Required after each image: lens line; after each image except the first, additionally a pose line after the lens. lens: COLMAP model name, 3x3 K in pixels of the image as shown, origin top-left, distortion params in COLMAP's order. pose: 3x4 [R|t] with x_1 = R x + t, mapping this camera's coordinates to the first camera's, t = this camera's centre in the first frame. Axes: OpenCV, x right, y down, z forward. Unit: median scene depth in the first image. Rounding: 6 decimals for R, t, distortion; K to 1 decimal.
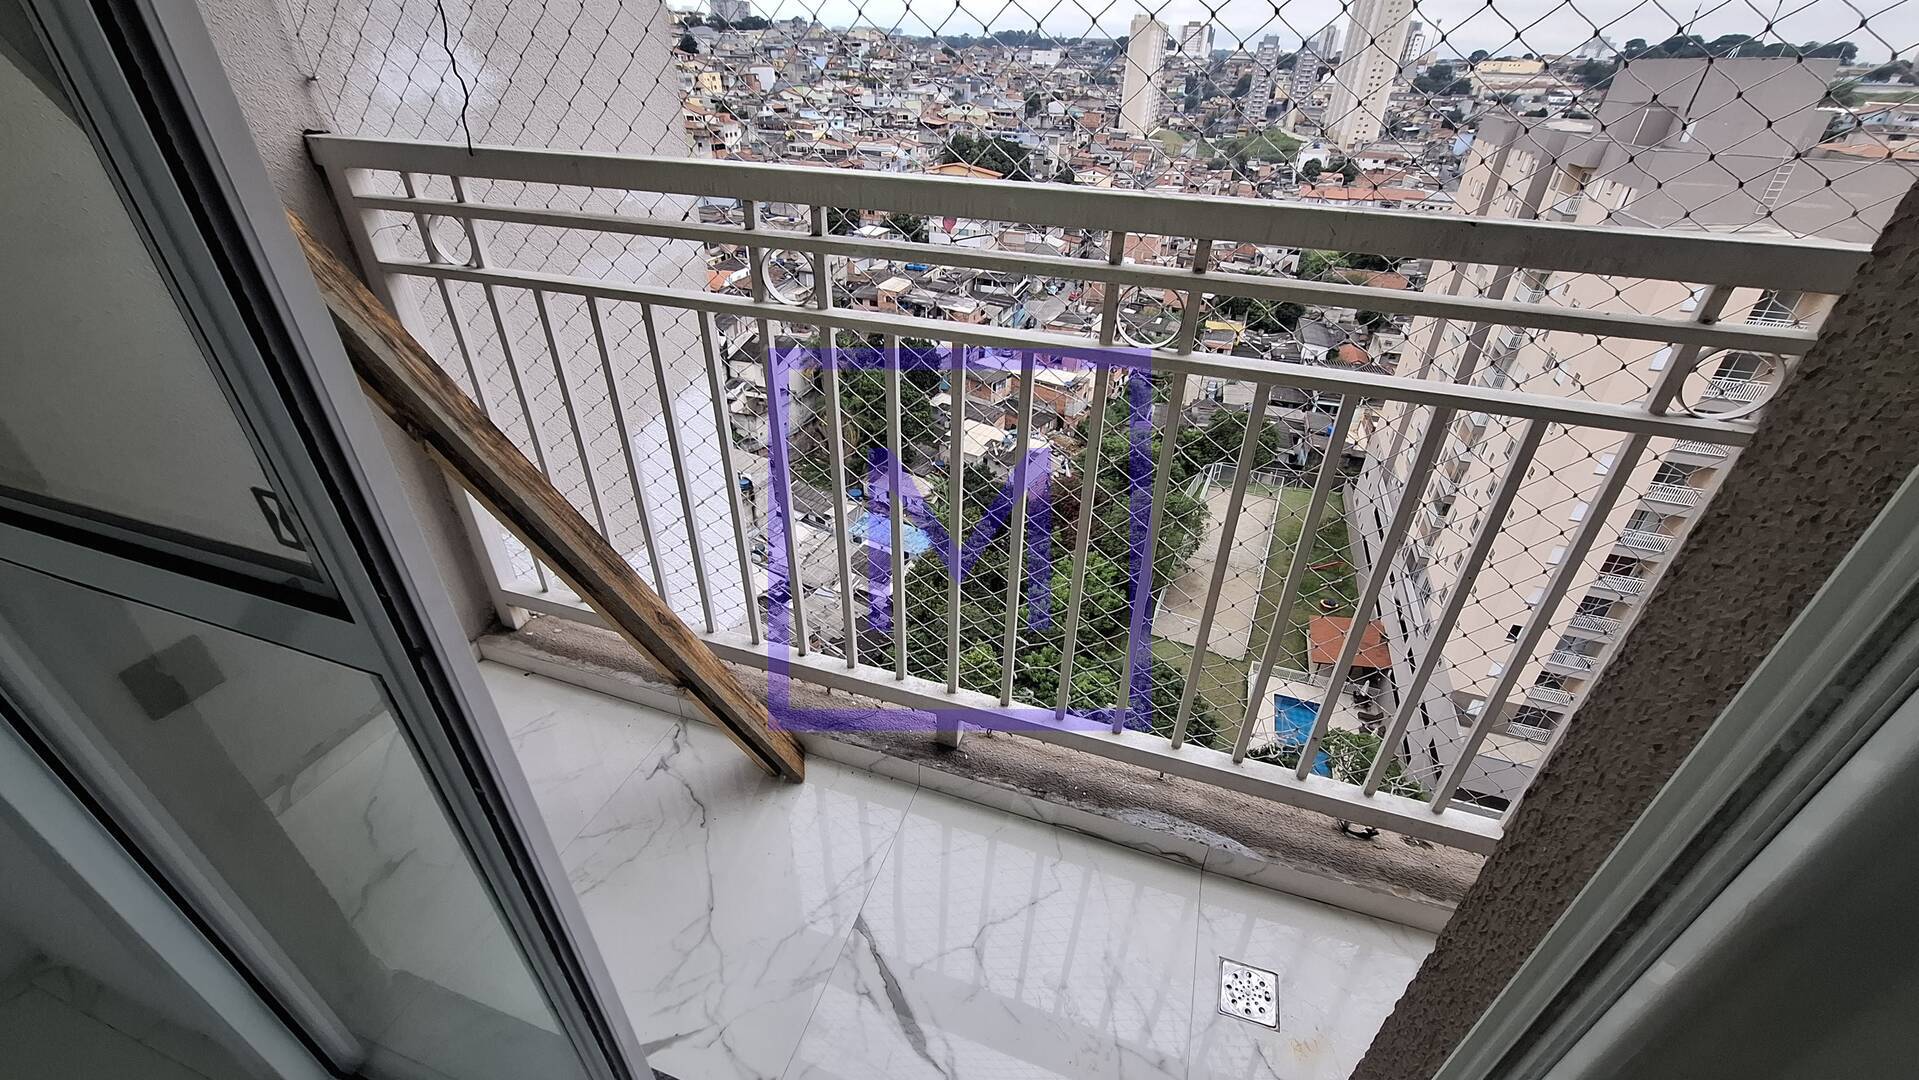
lens RADIAL K [[764.1, 0, 962.7], [0, 764.1, 529.5], [0, 0, 1]] dist [-0.007773, 0.004184]
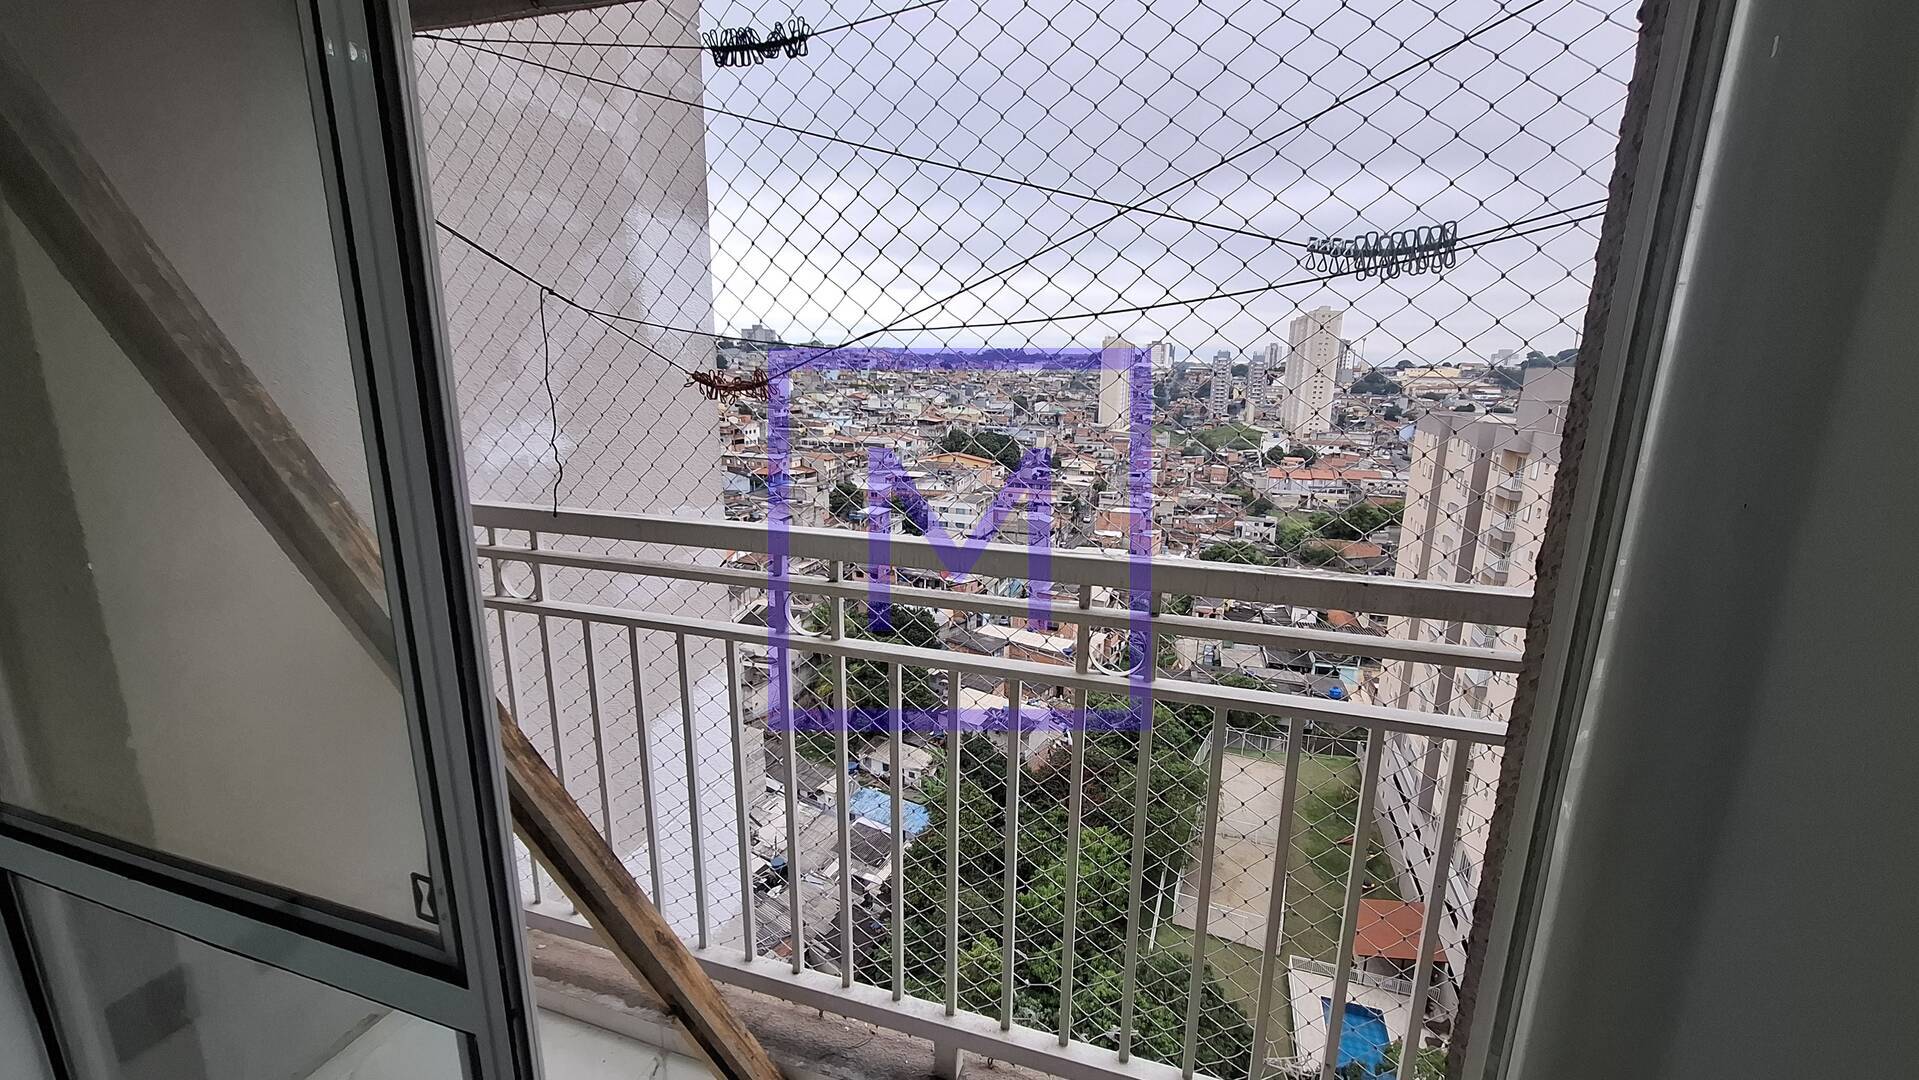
lens RADIAL K [[764.1, 0, 969.2], [0, 764.1, 538.3], [0, 0, 1]] dist [-0.007773, 0.004184]
pose [[0.999872, -0.010374, 0.012176, 0.003832], [0.013805, 0.944172, -0.329163, -0.034441], [-0.008082, 0.329289, 0.944195, -0.097167]]
